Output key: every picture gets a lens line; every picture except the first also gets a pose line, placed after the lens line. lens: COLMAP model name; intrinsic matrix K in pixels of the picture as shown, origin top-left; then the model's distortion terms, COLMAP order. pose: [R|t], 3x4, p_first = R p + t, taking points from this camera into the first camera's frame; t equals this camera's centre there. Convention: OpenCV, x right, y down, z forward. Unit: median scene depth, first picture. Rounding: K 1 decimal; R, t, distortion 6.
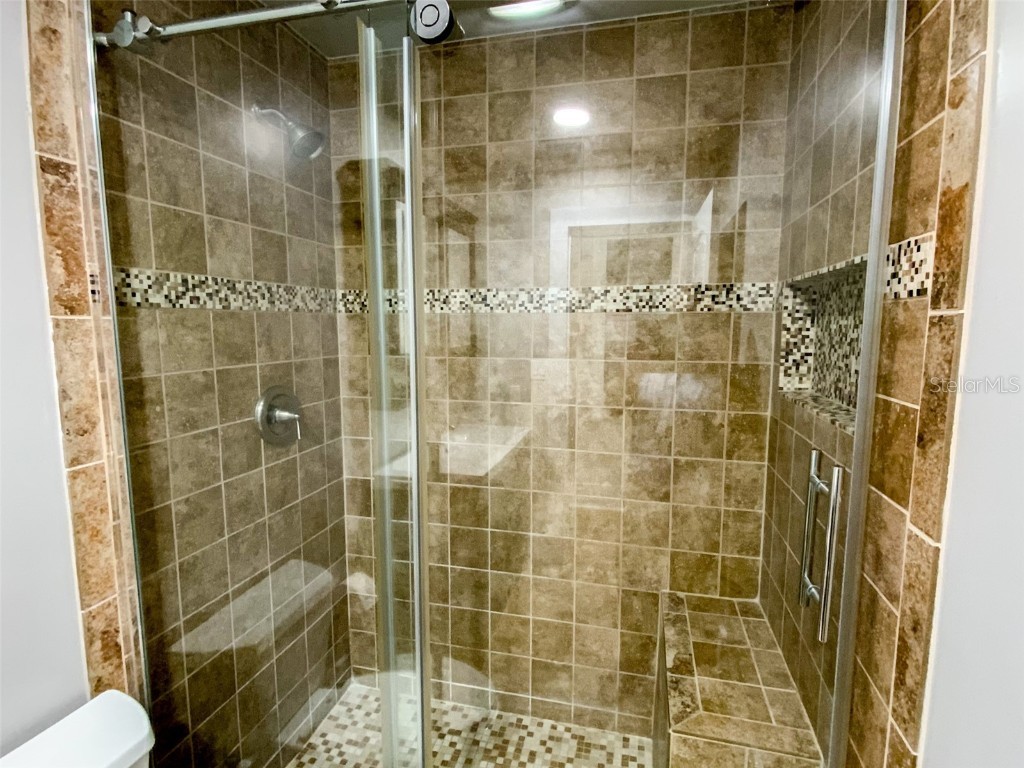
lens RADIAL K [[502.4, 0, 510.3], [0, 502.4, 388.0], [0, 0, 1]] dist [0.036161, -0.022563]
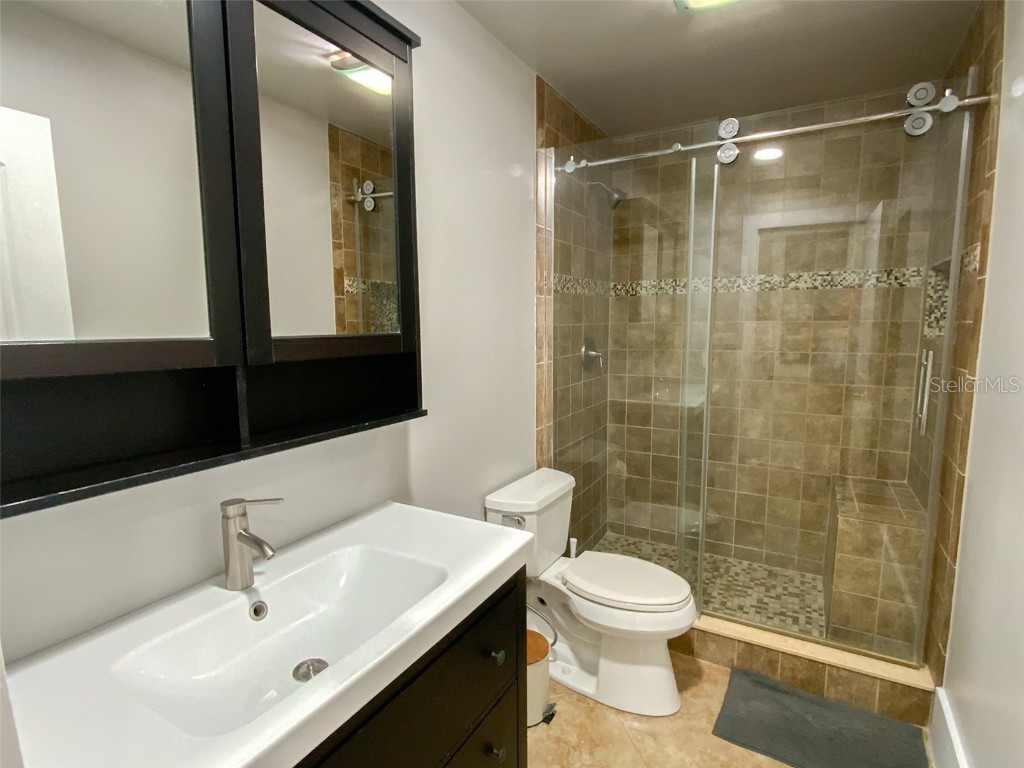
lens RADIAL K [[504.1, 0, 515.8], [0, 504.1, 387.6], [0, 0, 1]] dist [0.016303, -0.016904]
pose [[0.965370, 0.024482, -0.259734, -0.241757], [-0.022930, 0.999697, 0.009002, 0.157903], [0.259875, -0.002735, 0.965638, -0.738625]]
